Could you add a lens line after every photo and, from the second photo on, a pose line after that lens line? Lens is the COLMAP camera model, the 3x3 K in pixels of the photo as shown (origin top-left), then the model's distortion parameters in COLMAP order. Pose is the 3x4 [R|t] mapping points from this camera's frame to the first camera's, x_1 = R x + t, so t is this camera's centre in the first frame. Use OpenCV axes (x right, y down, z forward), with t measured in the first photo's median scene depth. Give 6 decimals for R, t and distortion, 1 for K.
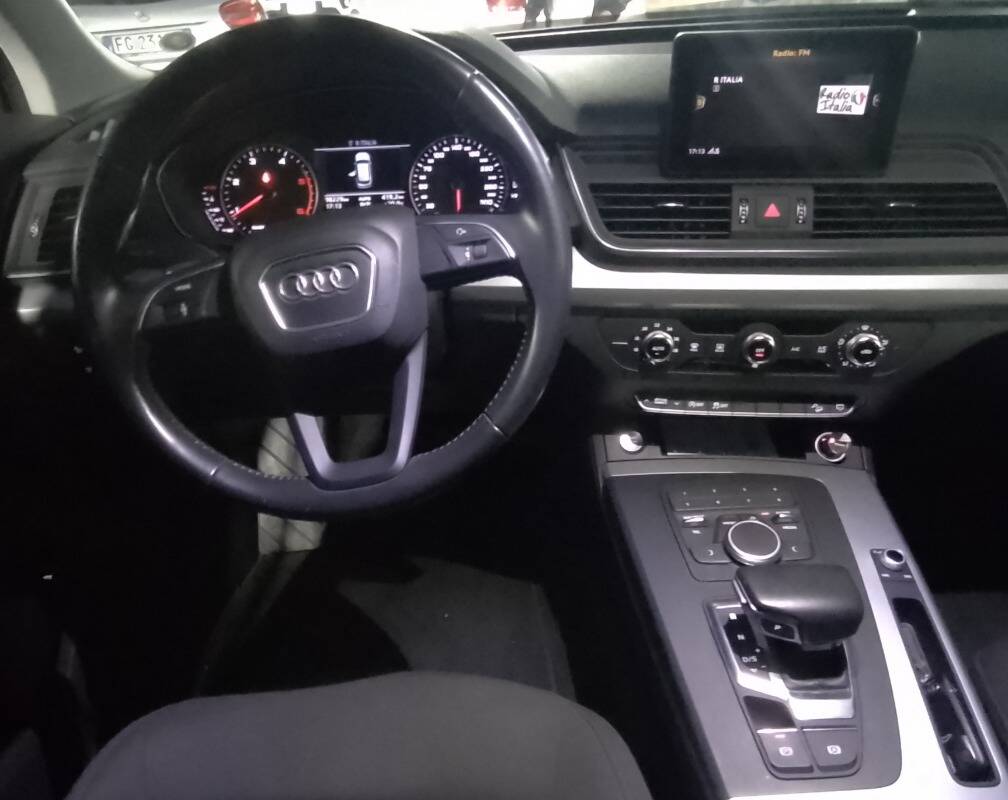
lens RADIAL K [[706.5, 0, 495.2], [0, 706.5, 393.3], [0, 0, 1]] dist [0.009617, -0.006120]
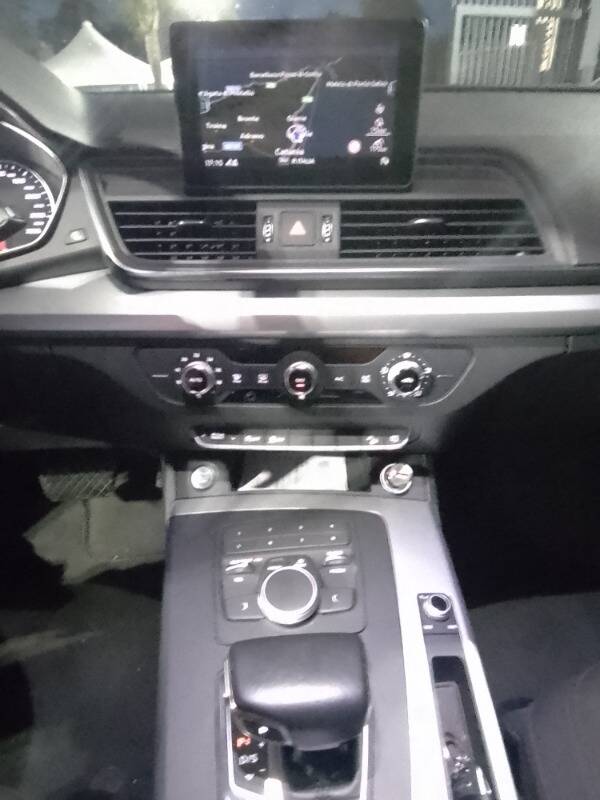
lens RADIAL K [[506.2, 0, 297.8], [0, 506.2, 397.8], [0, 0, 1]] dist [0.013629, -0.007491]
pose [[0.995764, -0.014380, 0.090813, 0.301789], [0.019669, 0.998145, -0.057611, 0.000930], [-0.089816, 0.059154, 0.994200, 0.325320]]
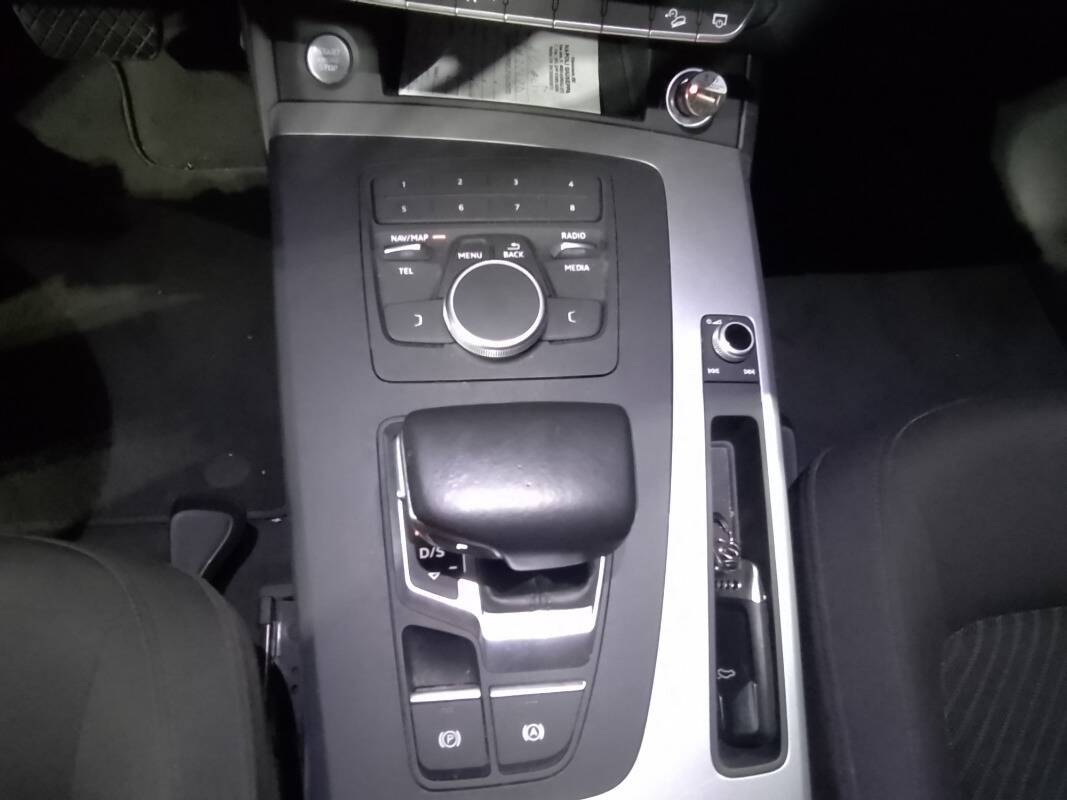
lens RADIAL K [[675.2, 0, 523.0], [0, 675.2, 391.4], [0, 0, 1]] dist [0.013629, -0.007491]
pose [[0.984968, -0.020032, 0.171570, 0.279608], [-0.078678, 0.832212, 0.548848, -0.012898], [-0.153777, -0.554096, 0.818126, 0.519365]]
